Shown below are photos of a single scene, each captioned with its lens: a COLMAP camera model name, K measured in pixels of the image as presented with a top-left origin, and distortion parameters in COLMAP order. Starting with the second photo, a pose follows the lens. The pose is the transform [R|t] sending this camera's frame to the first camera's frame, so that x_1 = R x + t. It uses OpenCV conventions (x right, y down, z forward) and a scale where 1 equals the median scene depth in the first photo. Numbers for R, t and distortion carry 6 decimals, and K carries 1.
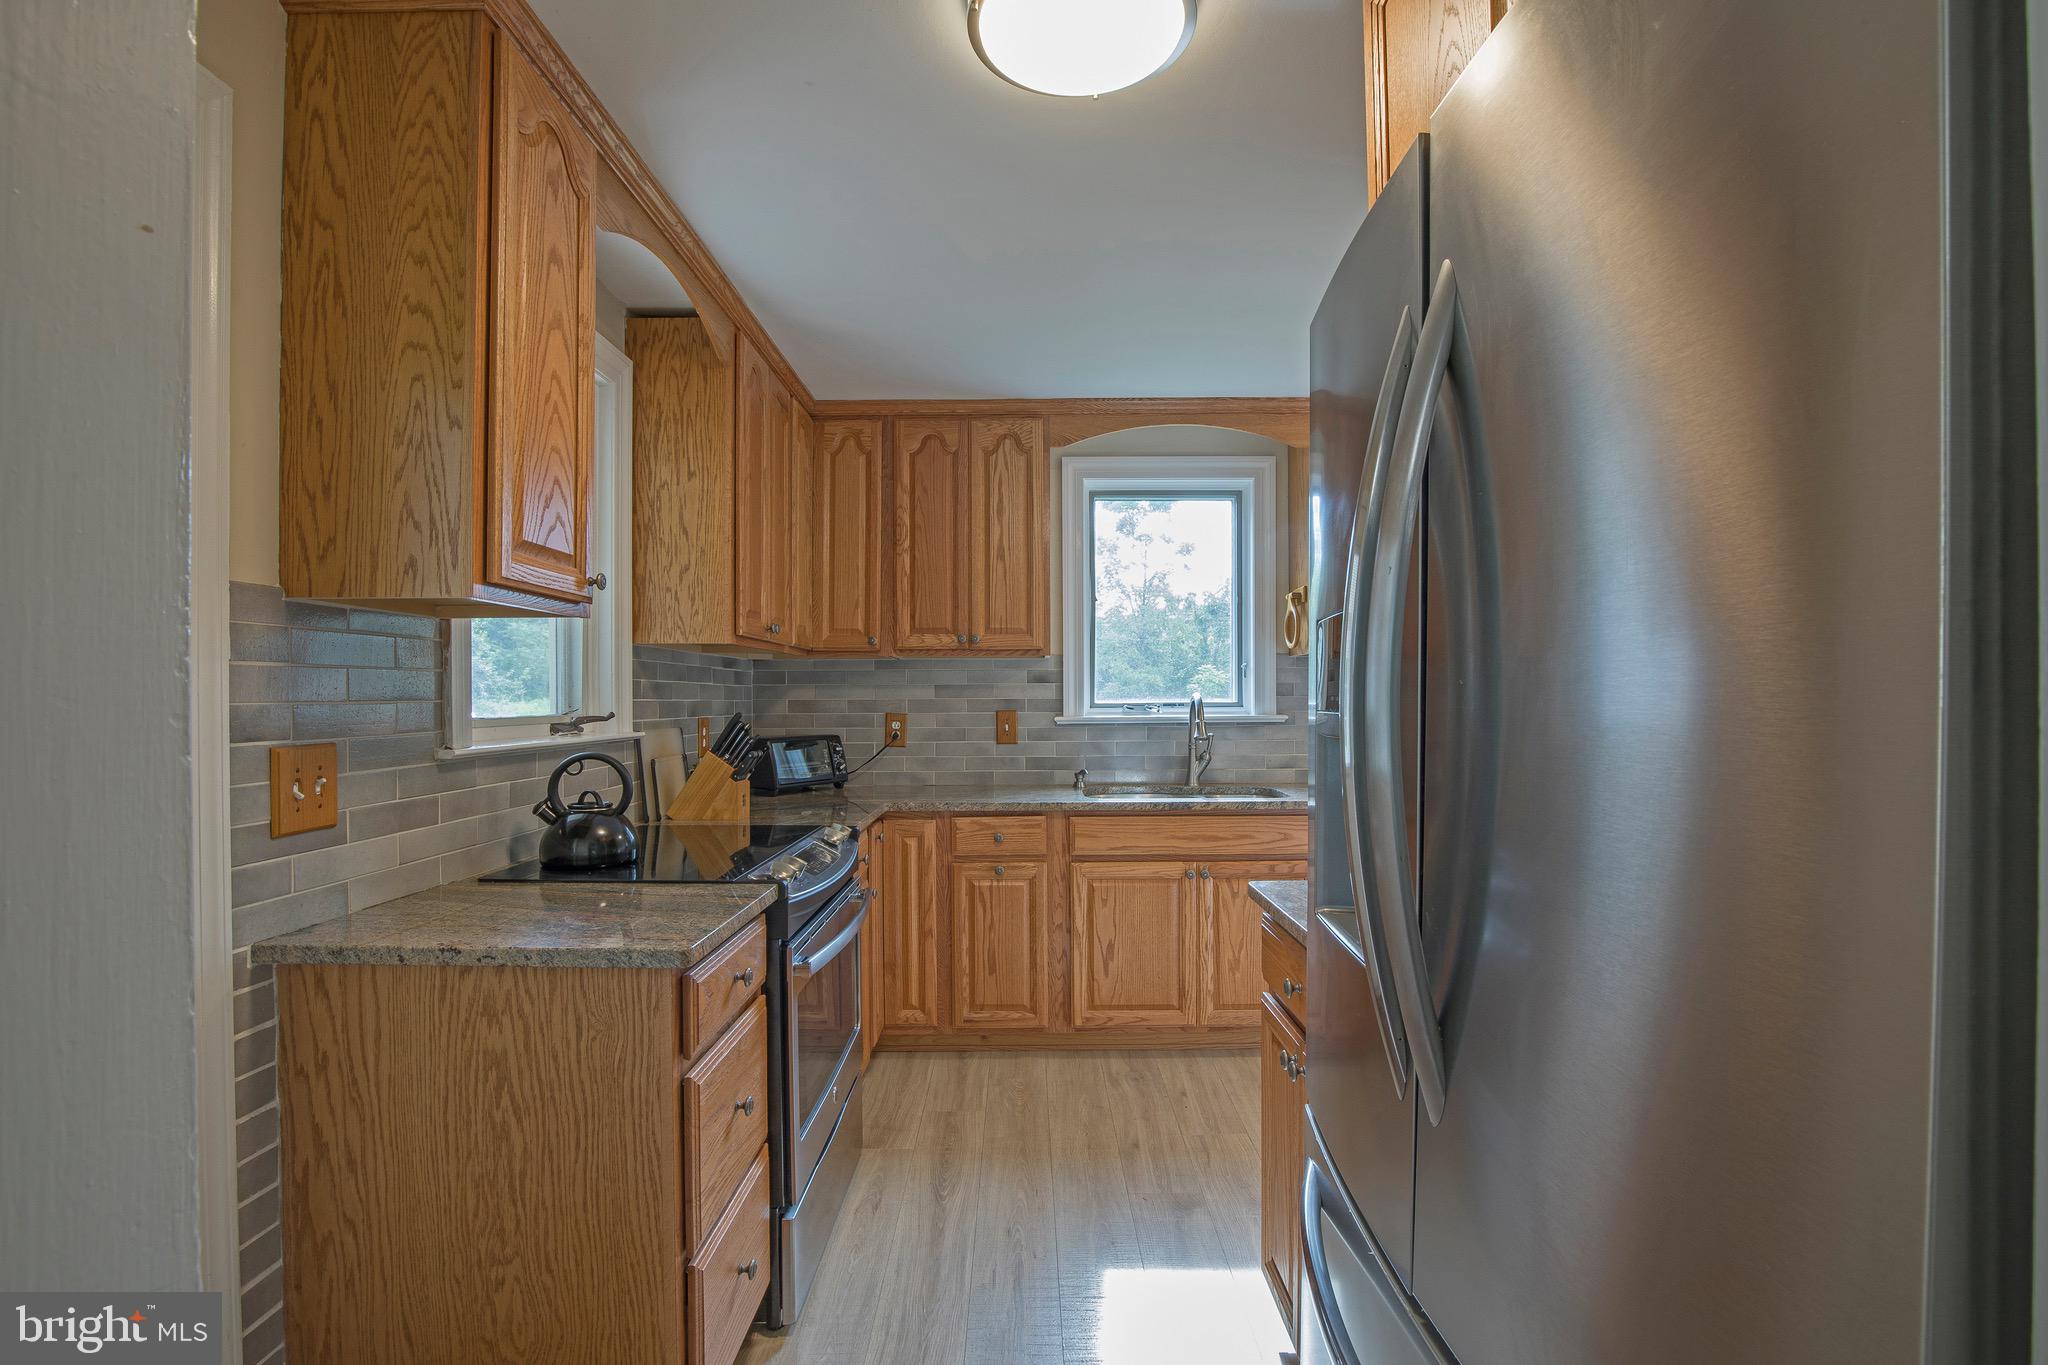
lens RADIAL K [[918.6, 0, 992.1], [0, 918.6, 700.6], [0, 0, 1]] dist [-0.025434, 0.001037]
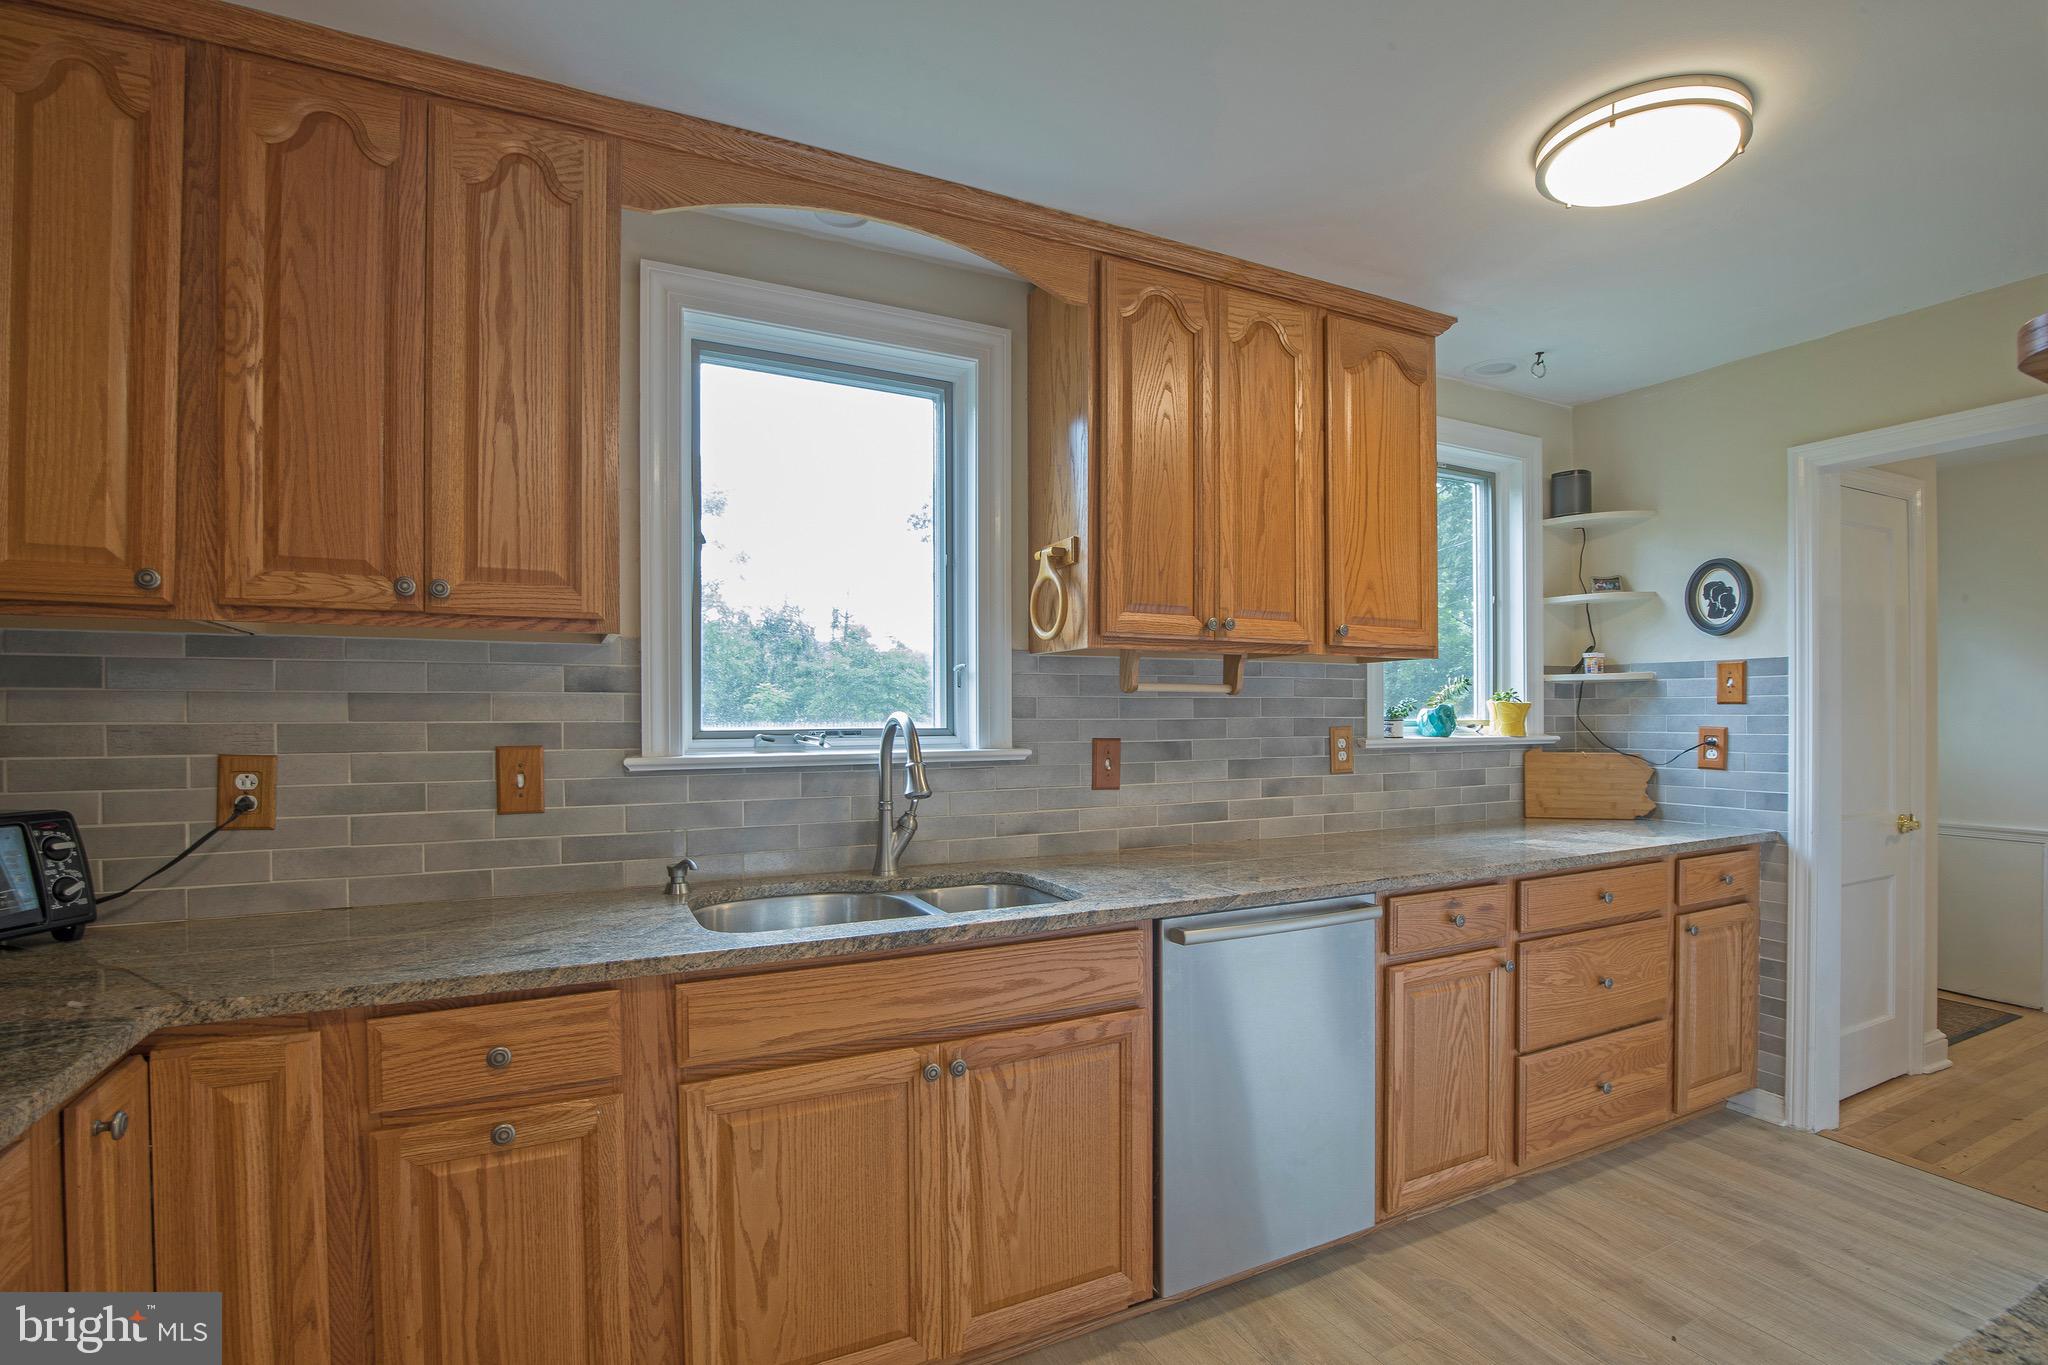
lens RADIAL K [[932.6, 0, 1020.2], [0, 932.6, 727.4], [0, 0, 1]] dist [-0.035229, 0.006810]
pose [[0.873617, -0.003666, 0.486600, 0.010110], [0.000704, 0.999980, 0.006270, -0.002640], [-0.486613, -0.005135, 0.873603, 0.472523]]
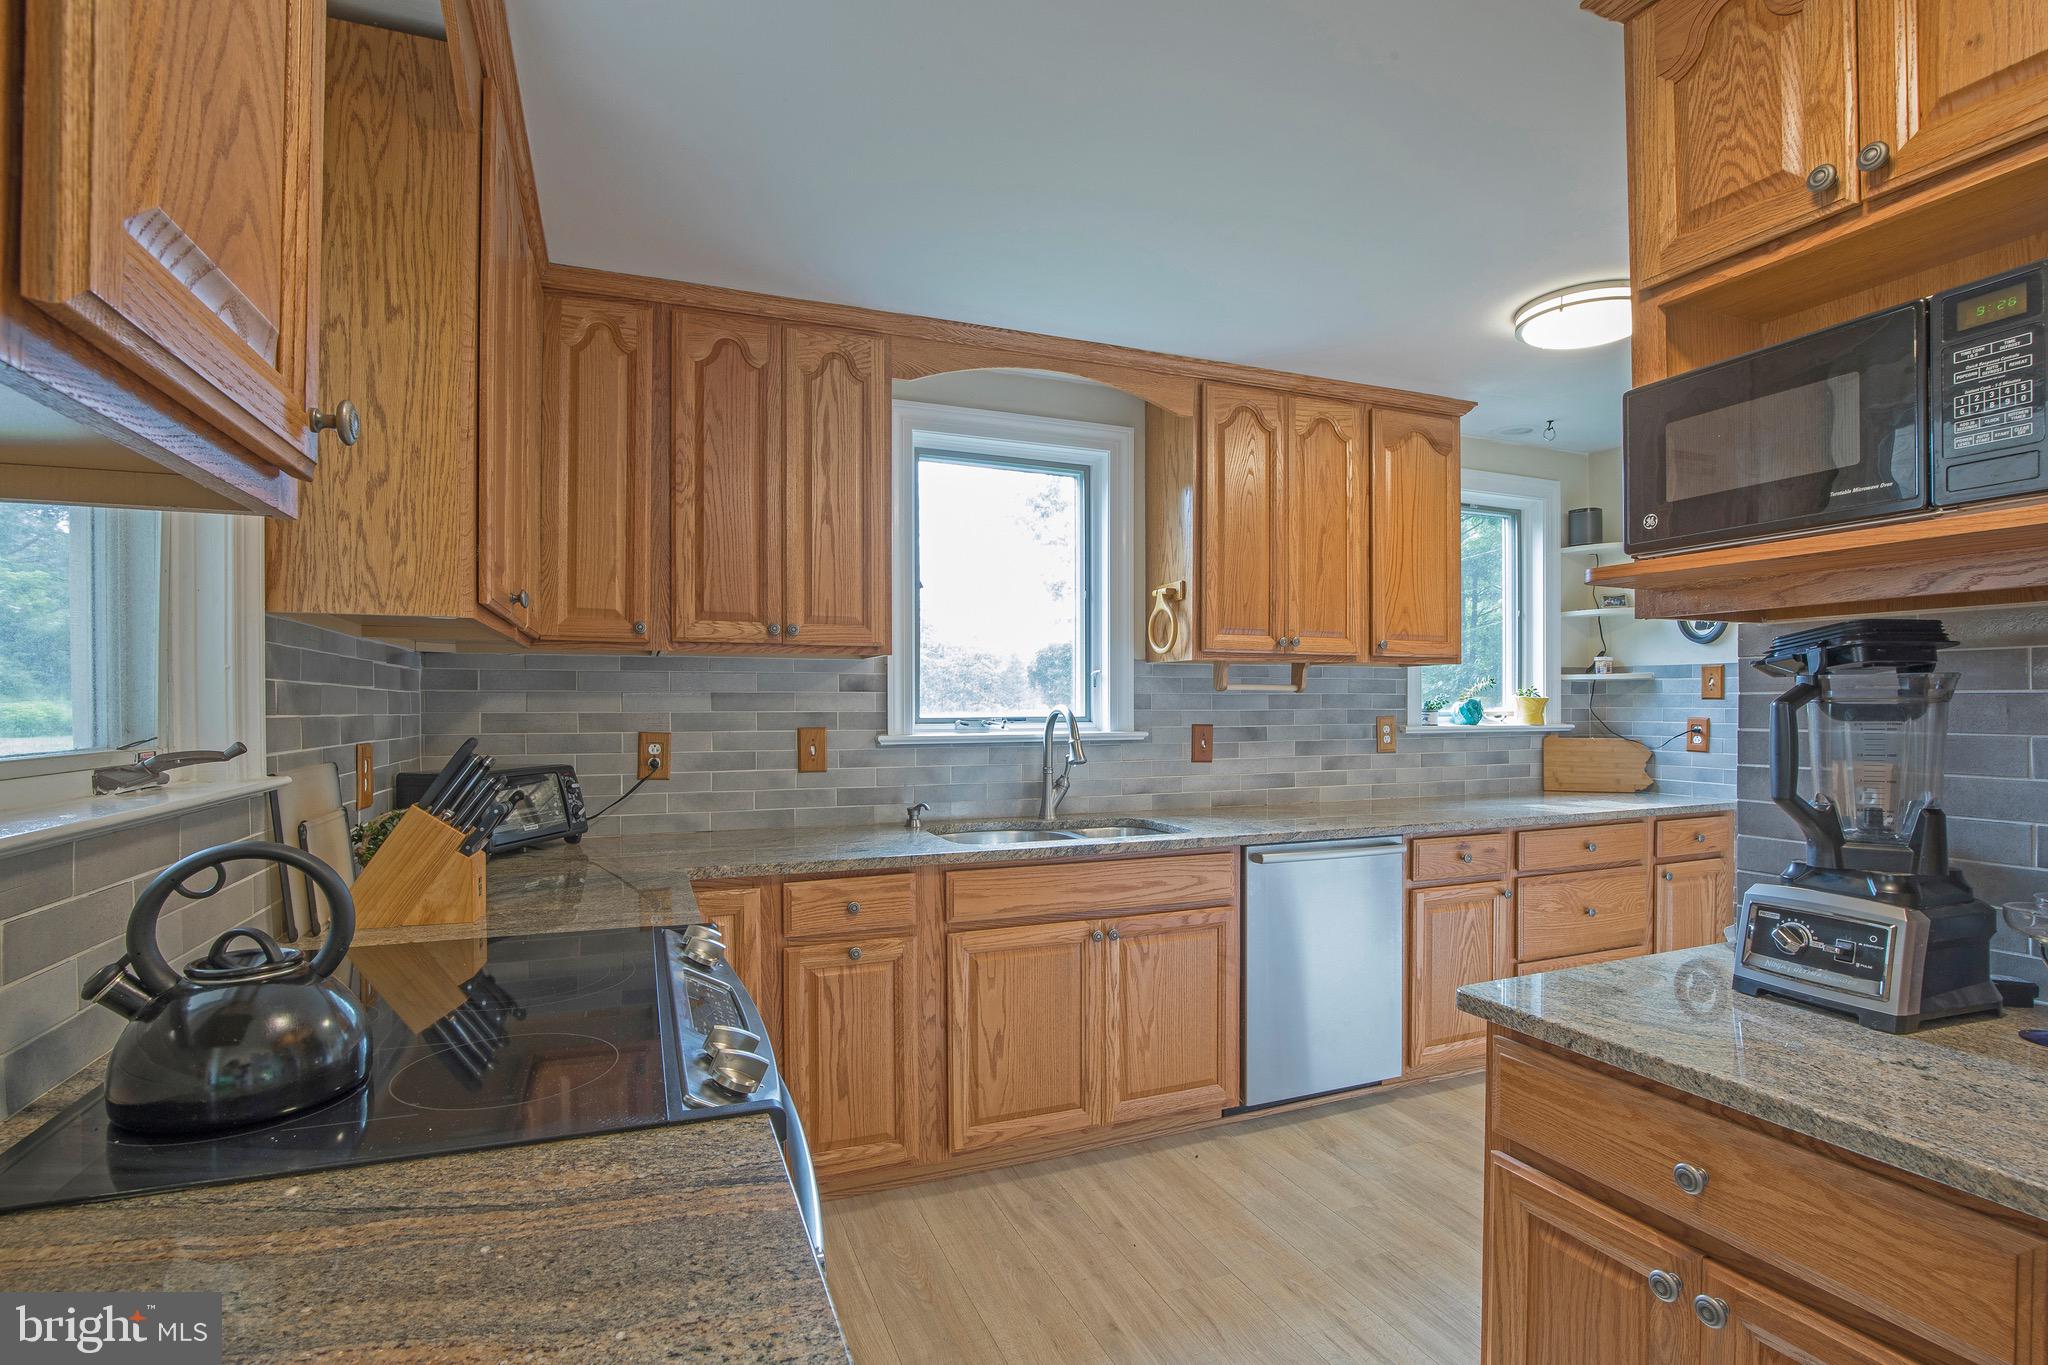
lens RADIAL K [[931.4, 0, 977.2], [0, 931.4, 716.4], [0, 0, 1]] dist [-0.027883, 0.000652]
pose [[0.924219, -0.001152, 0.381861, -0.163919], [-0.001707, 0.999973, 0.007150, -0.004542], [-0.381859, -0.007260, 0.924192, 0.267937]]
